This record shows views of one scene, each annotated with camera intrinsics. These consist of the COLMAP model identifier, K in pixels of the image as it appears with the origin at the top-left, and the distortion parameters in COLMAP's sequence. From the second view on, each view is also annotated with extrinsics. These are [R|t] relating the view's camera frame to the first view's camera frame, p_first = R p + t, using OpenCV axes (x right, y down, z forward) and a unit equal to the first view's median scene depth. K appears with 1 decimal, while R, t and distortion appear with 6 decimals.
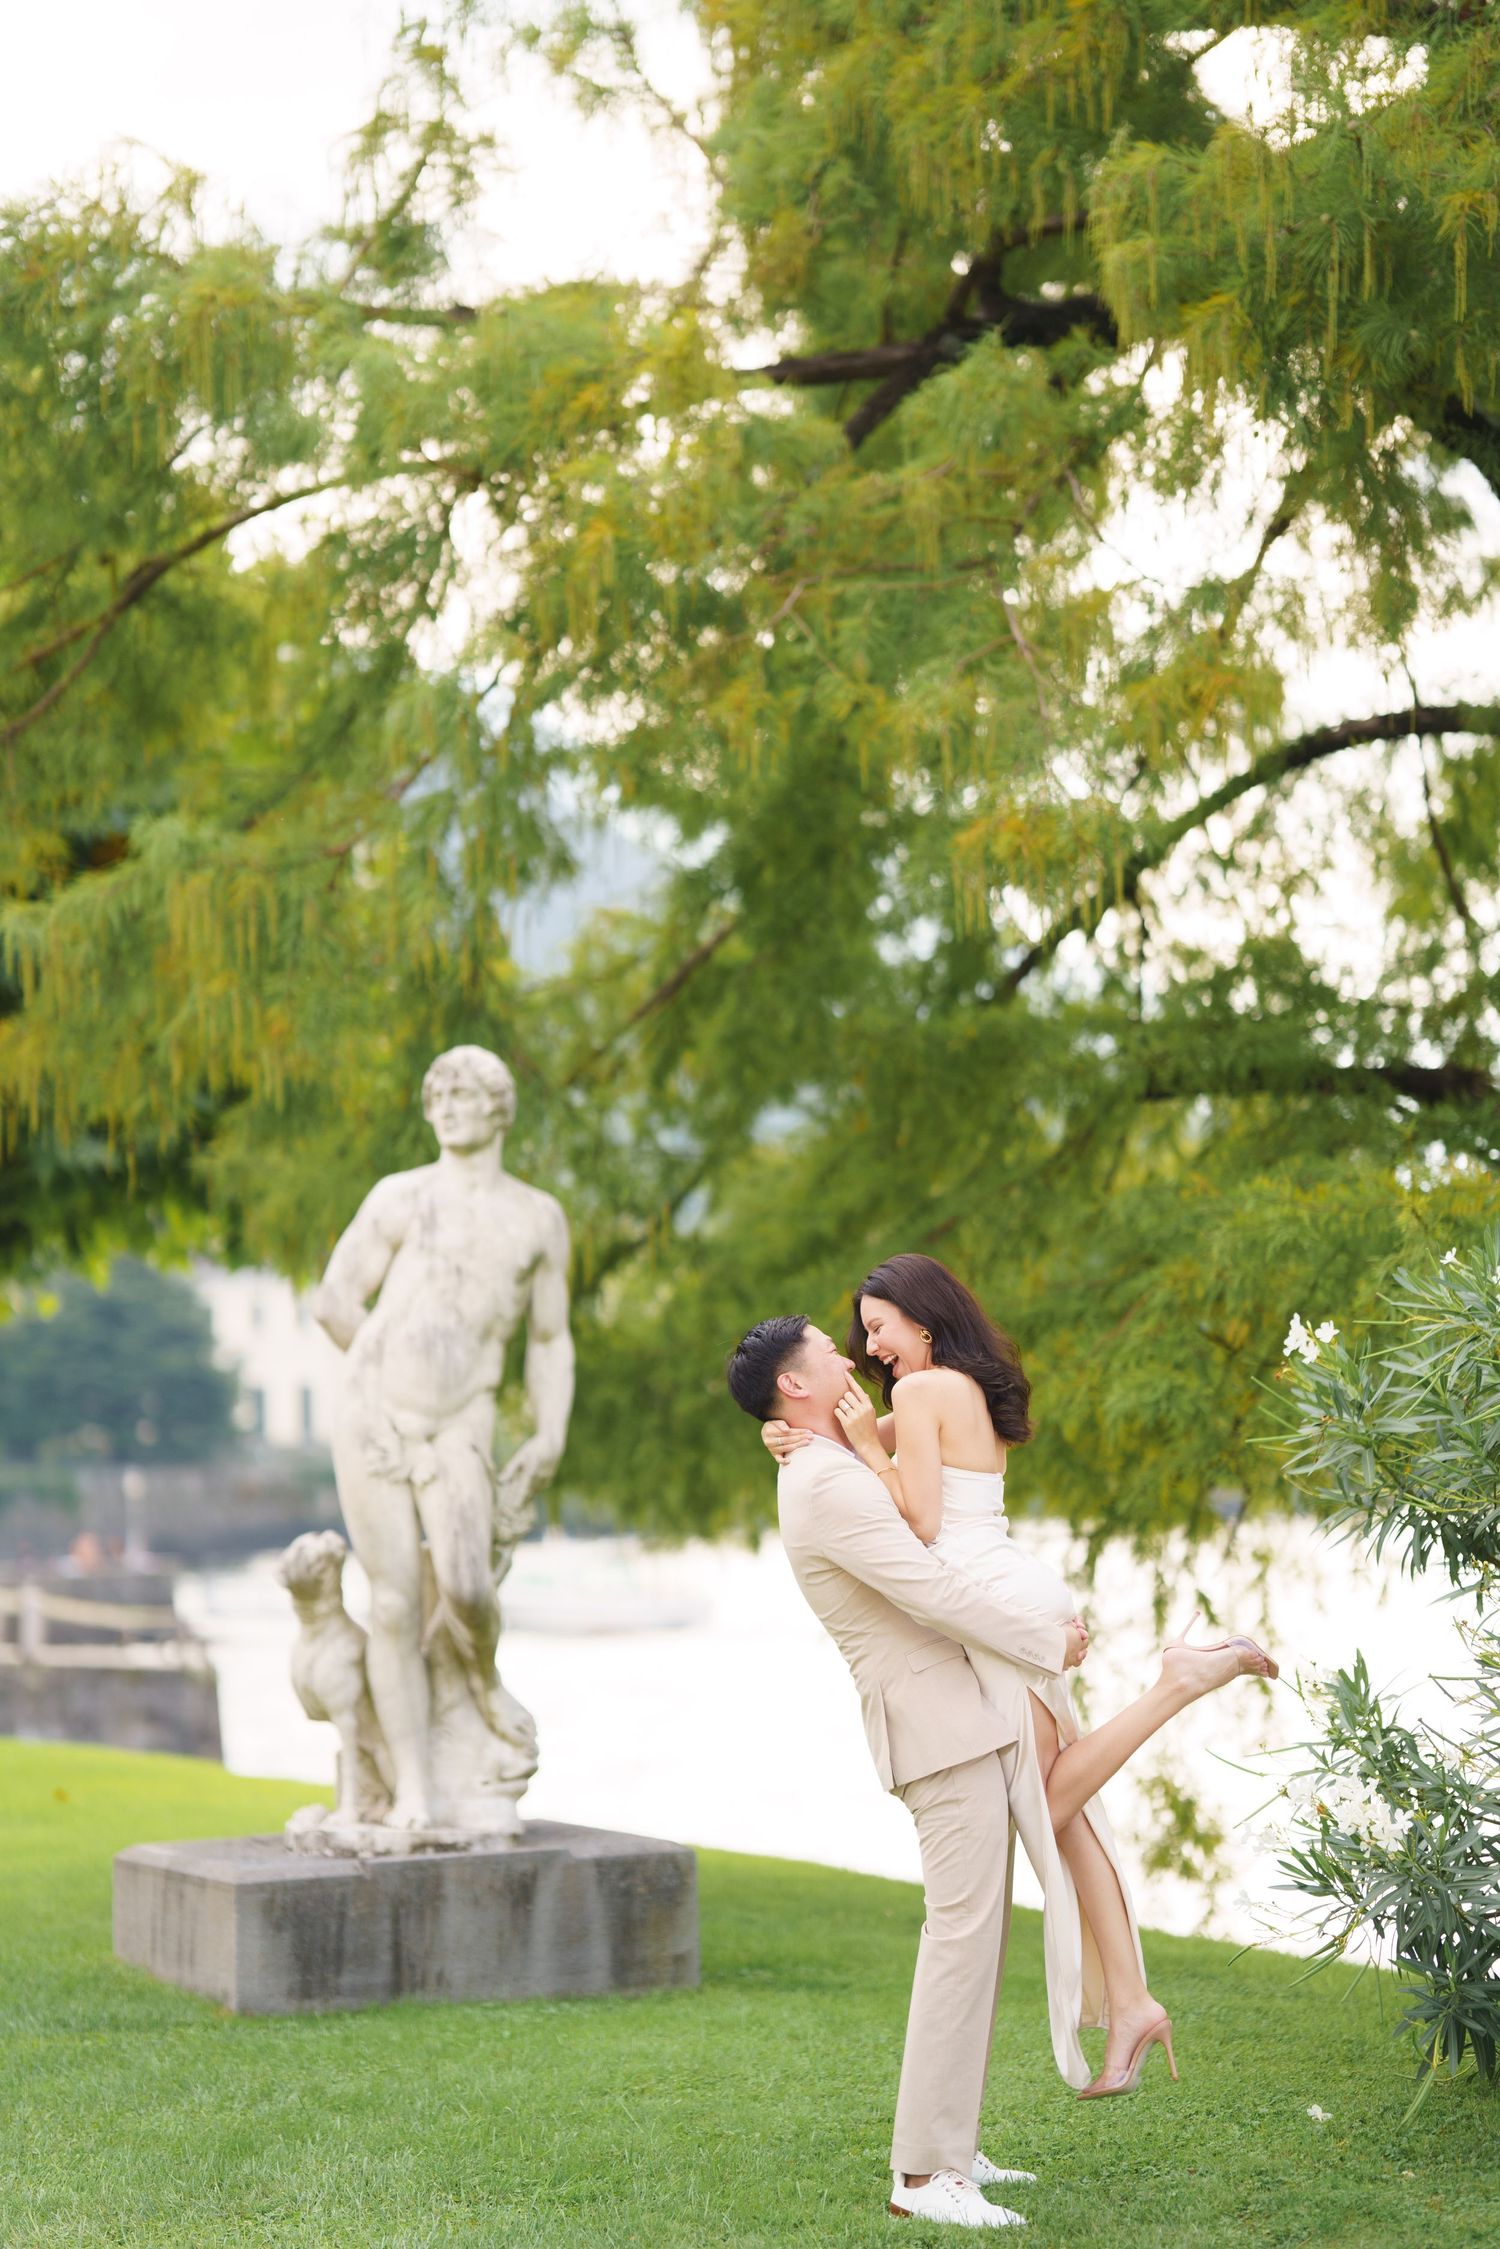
lens RADIAL K [[5308.7, 0, 743.2], [0, 5308.7, 1121.5], [0, 0, 1]] dist [0.629053, 1.119274]
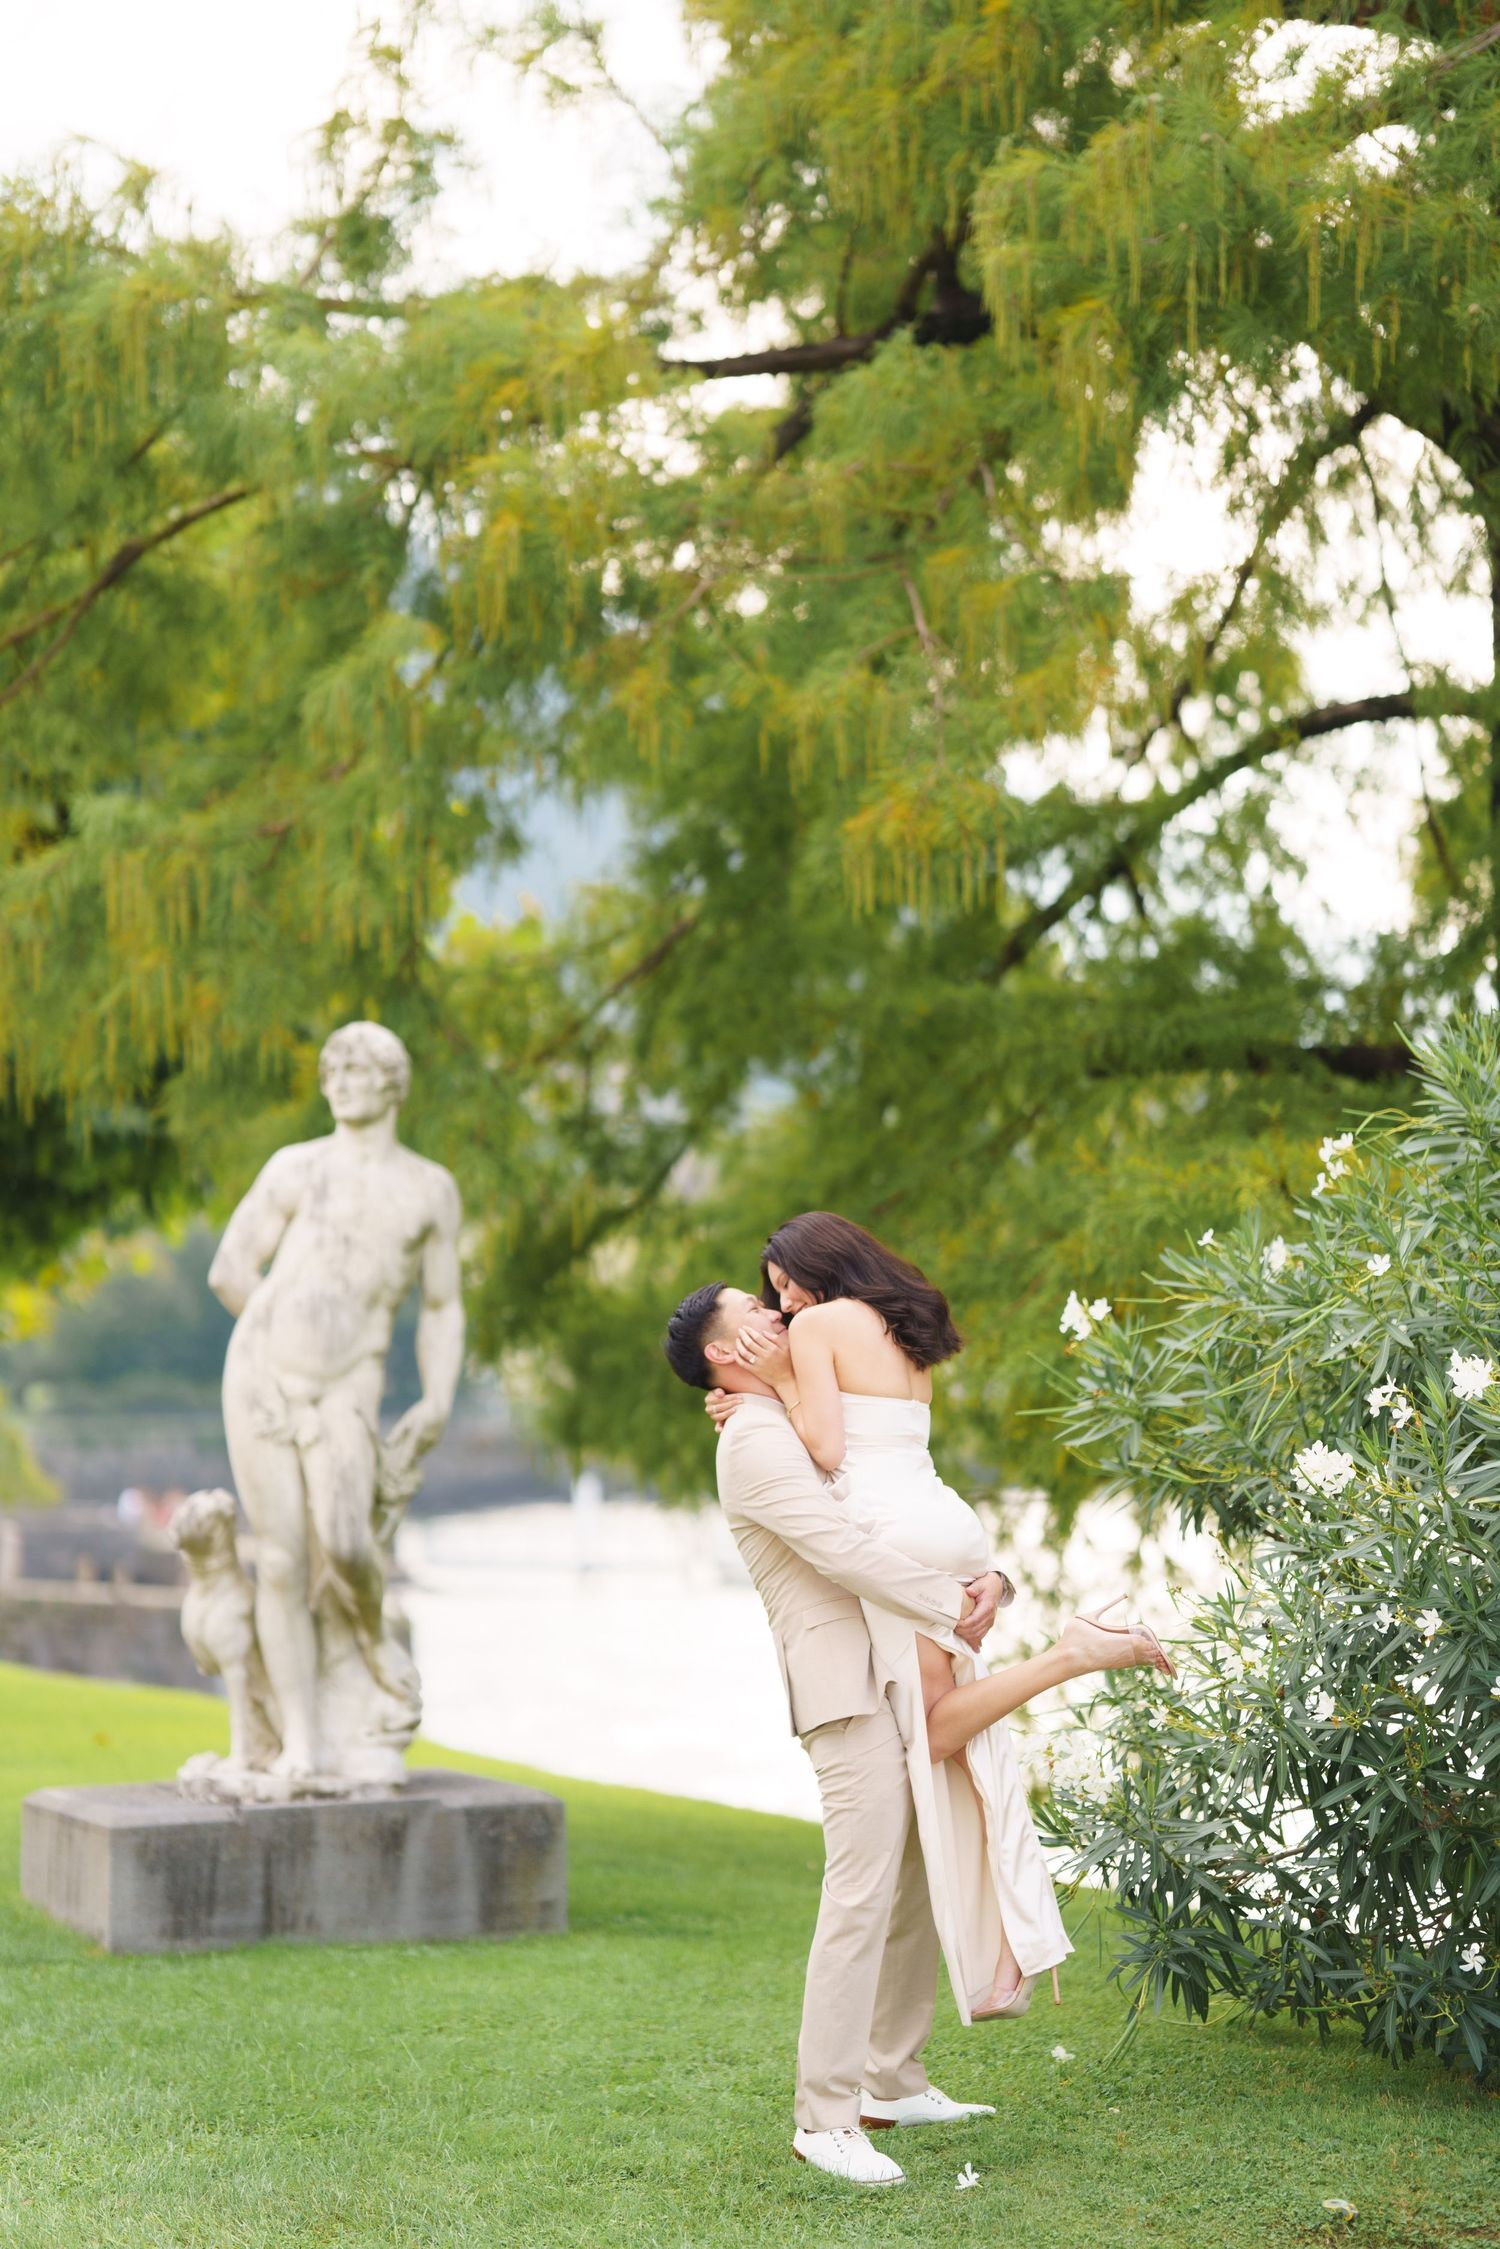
lens RADIAL K [[5318.7, 0, 747.5], [0, 5318.7, 1120.9], [0, 0, 1]] dist [0.694867, 0.289728]
pose [[0.998739, 0.008995, -0.049399, 0.069866], [-0.008595, 0.999928, 0.008319, -0.004143], [0.049470, -0.007884, 0.998744, -0.031812]]
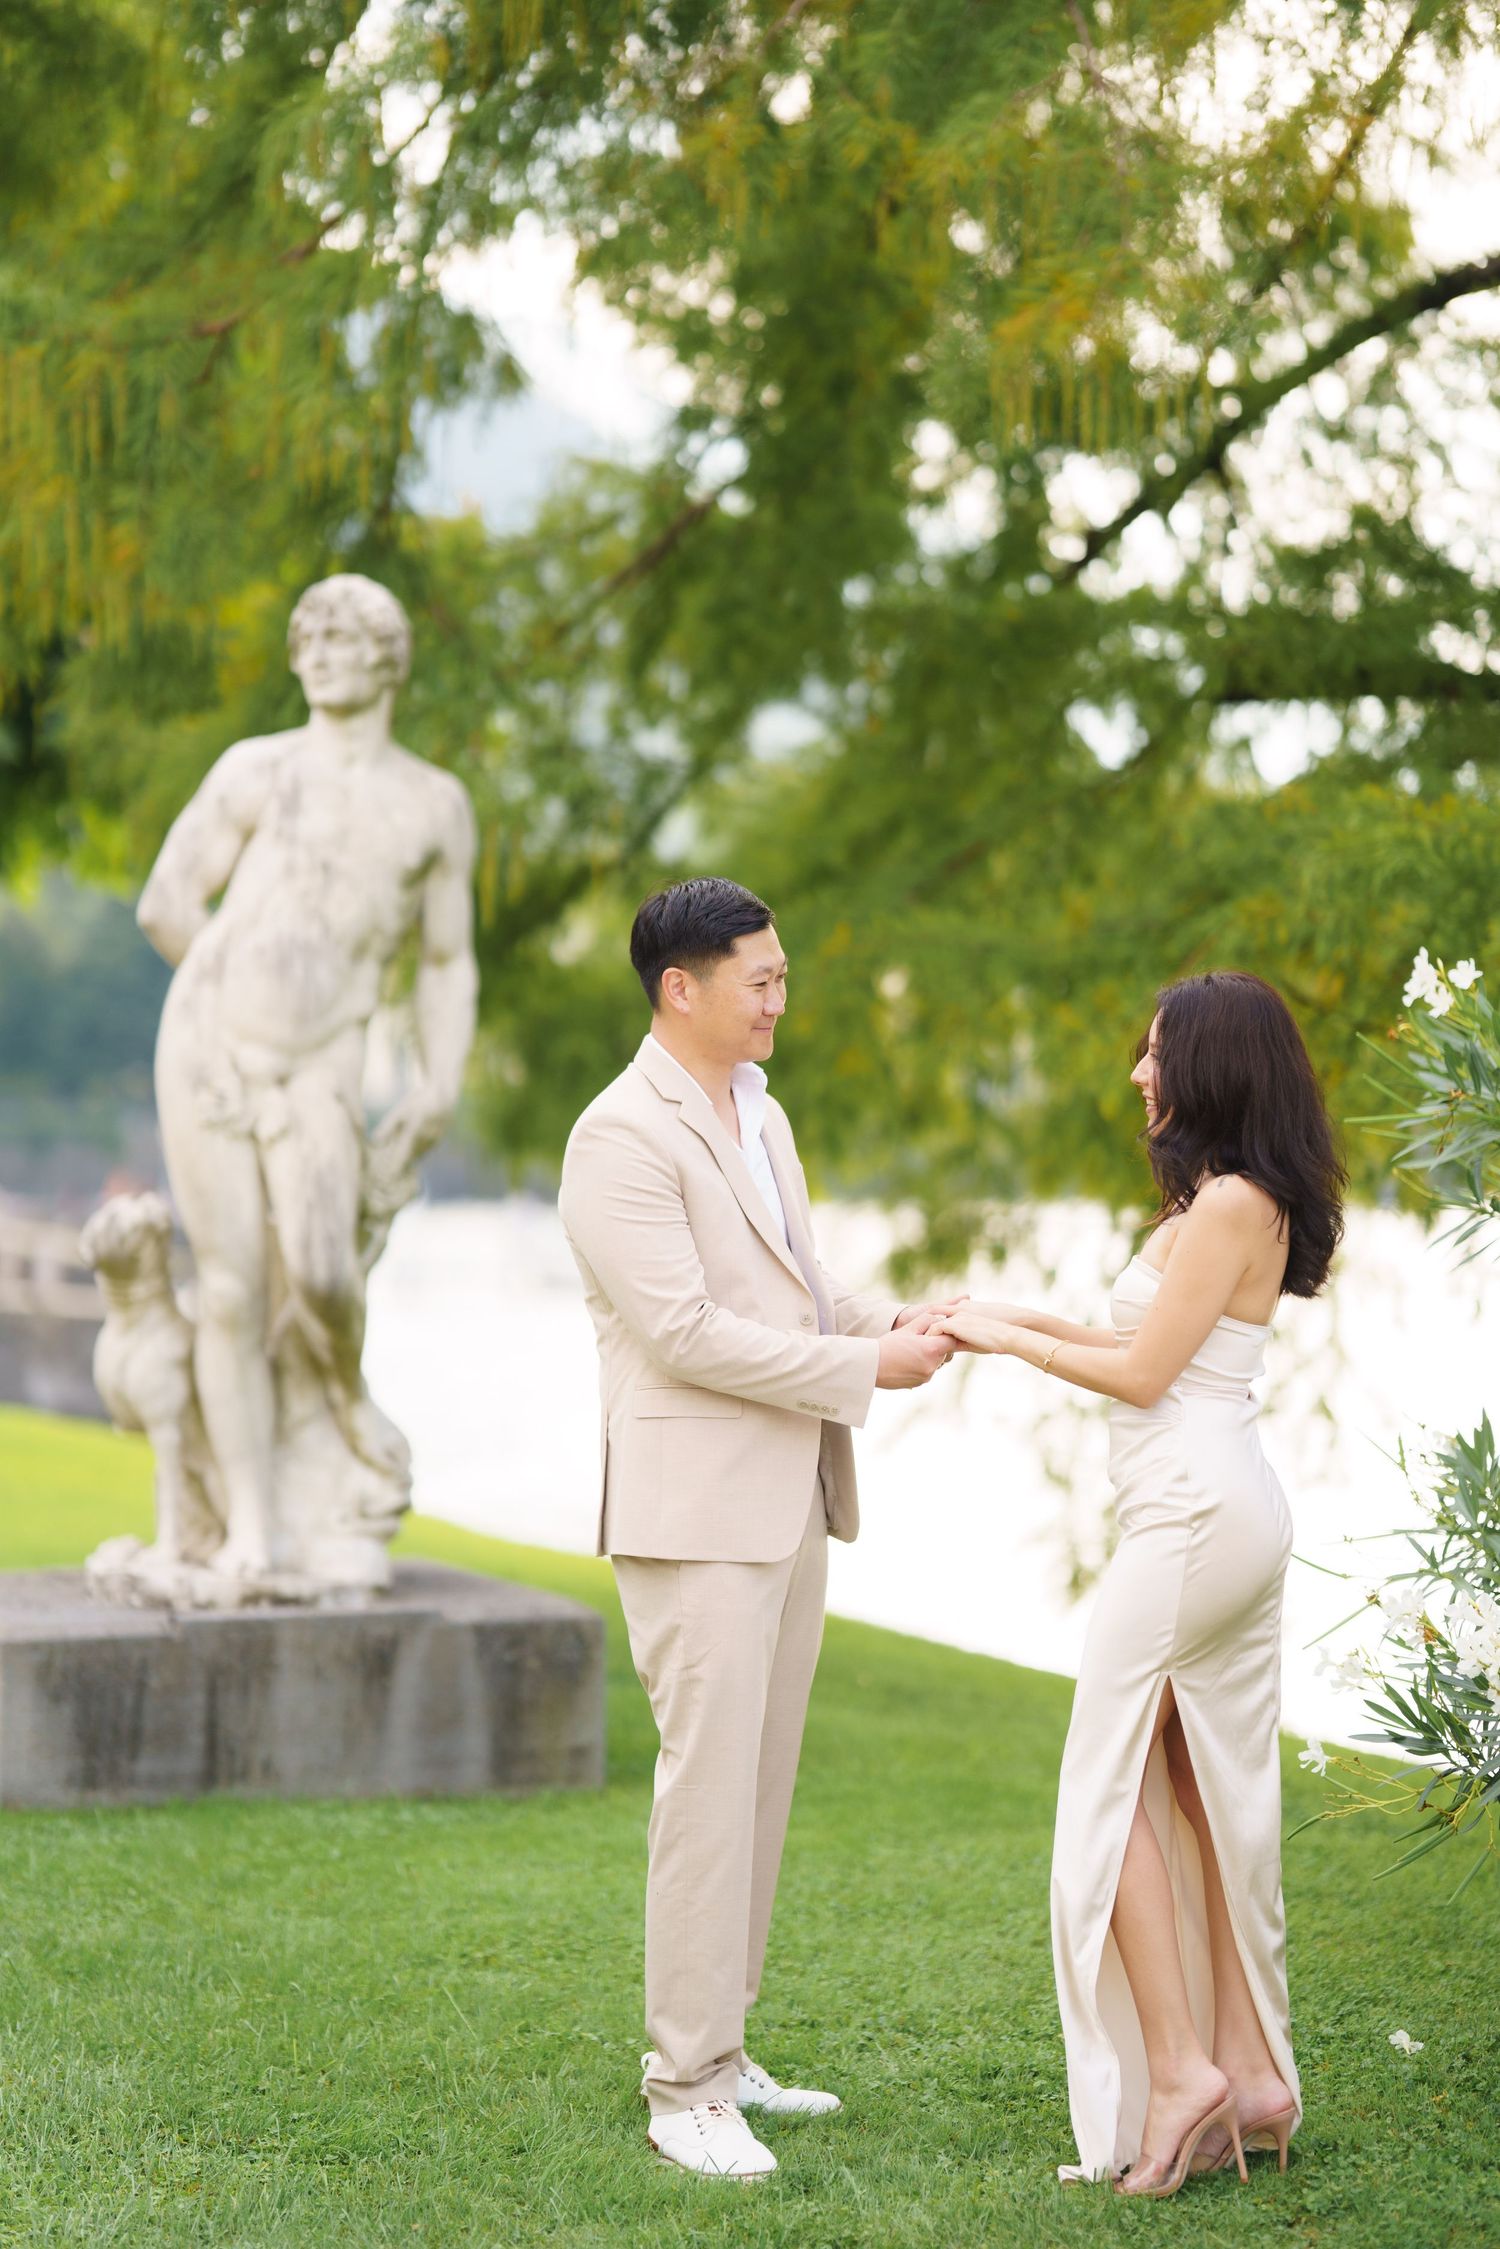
lens RADIAL K [[5275.1, 0, 752.4], [0, 5275.1, 1126.3], [0, 0, 1]] dist [0.649707, 1.123815]
pose [[0.999249, 0.037699, -0.008946, 0.015360], [-0.037066, 0.997346, 0.062659, 0.013873], [0.011285, -0.062280, 0.997995, 0.212641]]
